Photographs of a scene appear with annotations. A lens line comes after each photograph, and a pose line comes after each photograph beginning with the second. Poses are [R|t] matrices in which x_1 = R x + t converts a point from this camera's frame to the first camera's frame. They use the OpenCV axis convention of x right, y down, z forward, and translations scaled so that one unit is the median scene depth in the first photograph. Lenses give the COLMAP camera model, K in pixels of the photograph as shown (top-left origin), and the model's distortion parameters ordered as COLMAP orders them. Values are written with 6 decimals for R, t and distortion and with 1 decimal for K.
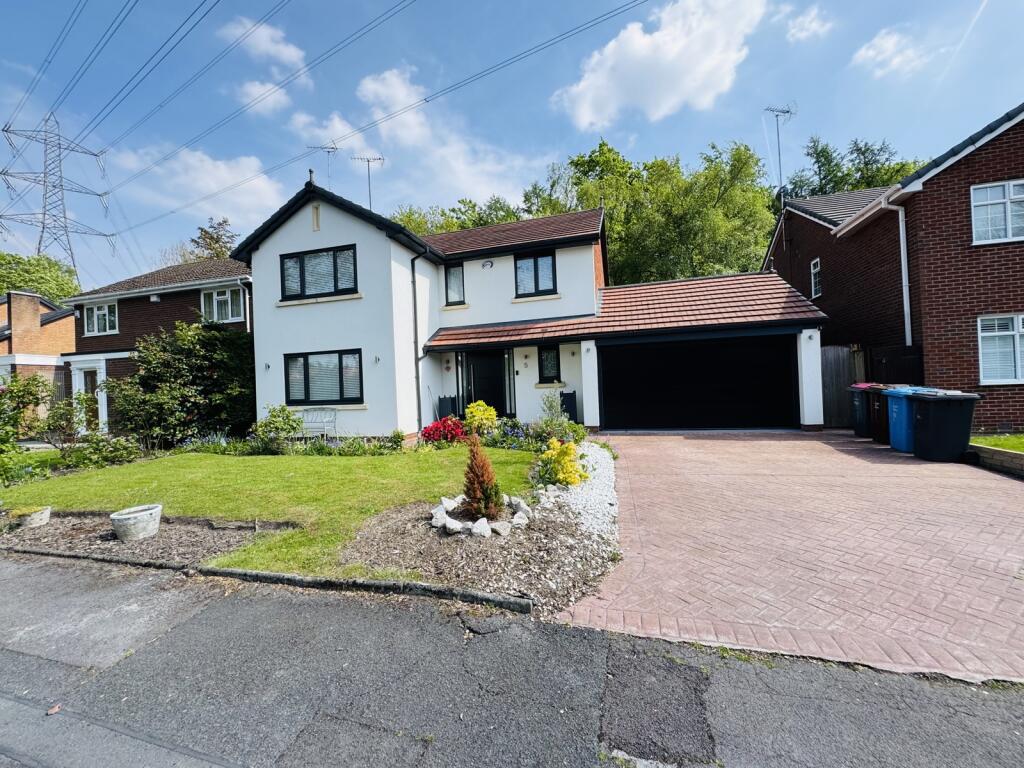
lens RADIAL K [[409.3, 0, 511.4], [0, 409.3, 384.0], [0, 0, 1]] dist [-0.003647, 0.000440]
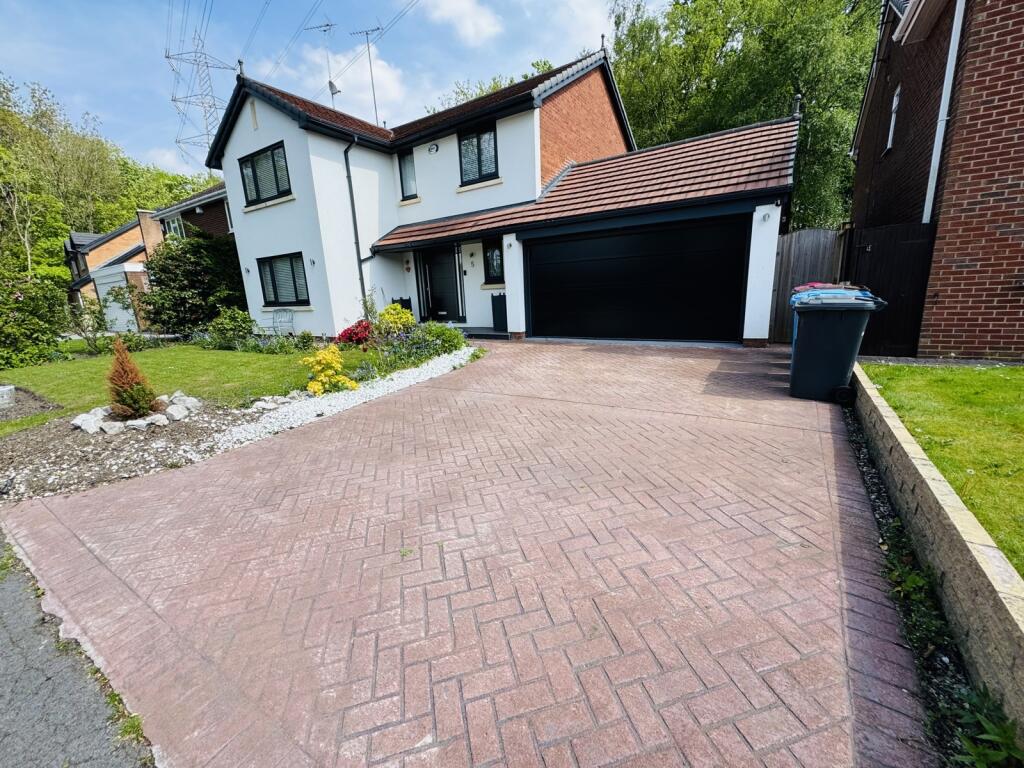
lens RADIAL K [[409.3, 0, 513.3], [0, 409.3, 384.1], [0, 0, 1]] dist [-0.003647, 0.000440]
pose [[0.955017, 0.063332, -0.289711, 0.442992], [0.008951, 0.970329, 0.241624, -0.005873], [0.296417, -0.233348, 0.926113, 0.110985]]
